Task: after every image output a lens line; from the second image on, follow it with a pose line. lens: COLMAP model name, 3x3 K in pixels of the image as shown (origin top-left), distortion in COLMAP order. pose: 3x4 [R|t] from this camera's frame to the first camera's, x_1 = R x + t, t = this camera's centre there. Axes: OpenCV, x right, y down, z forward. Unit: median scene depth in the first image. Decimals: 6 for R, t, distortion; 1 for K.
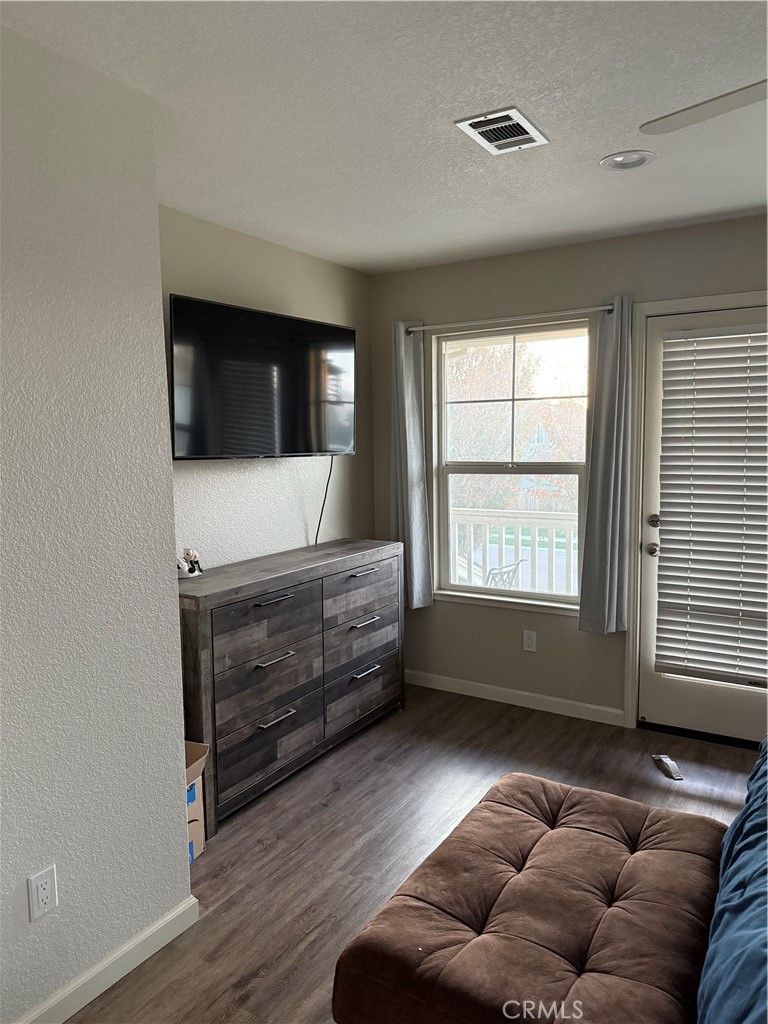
lens RADIAL K [[720.4, 0, 380.9], [0, 720.4, 509.8], [0, 0, 1]] dist [0.107806, -0.160921]
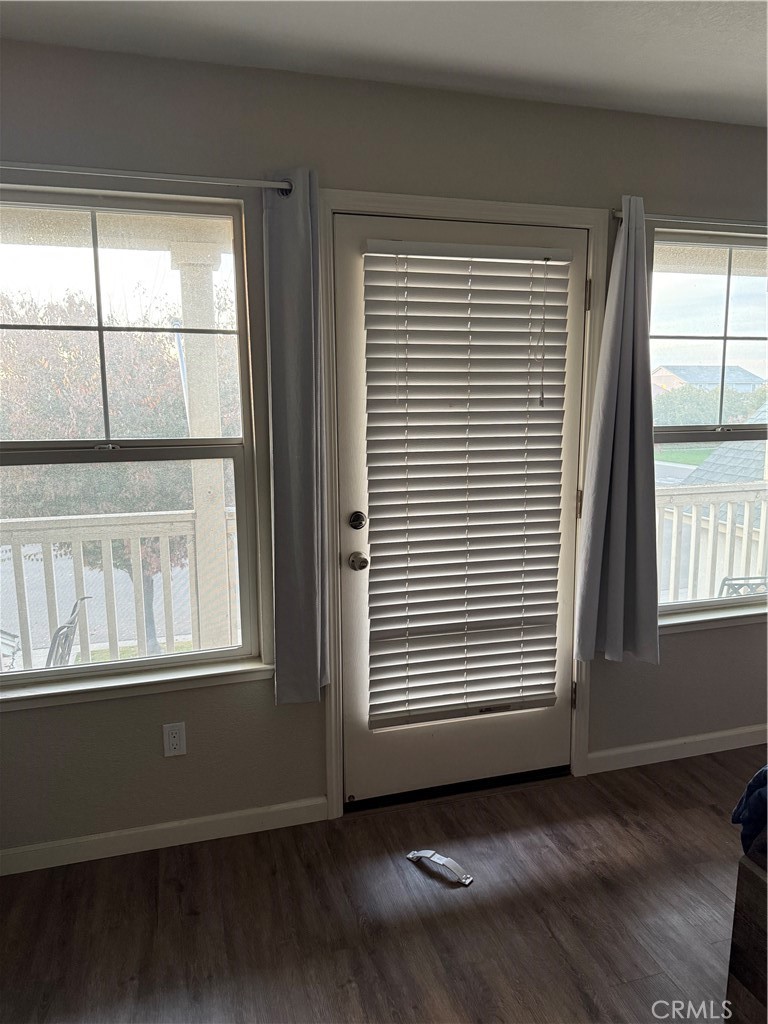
lens RADIAL K [[724.1, 0, 385.1], [0, 724.1, 523.8], [0, 0, 1]] dist [0.119849, -0.161900]
pose [[0.670453, -0.107948, 0.734057, -0.118524], [0.074145, 0.994155, 0.078477, -0.034139], [-0.738238, 0.001812, 0.674538, 0.511344]]
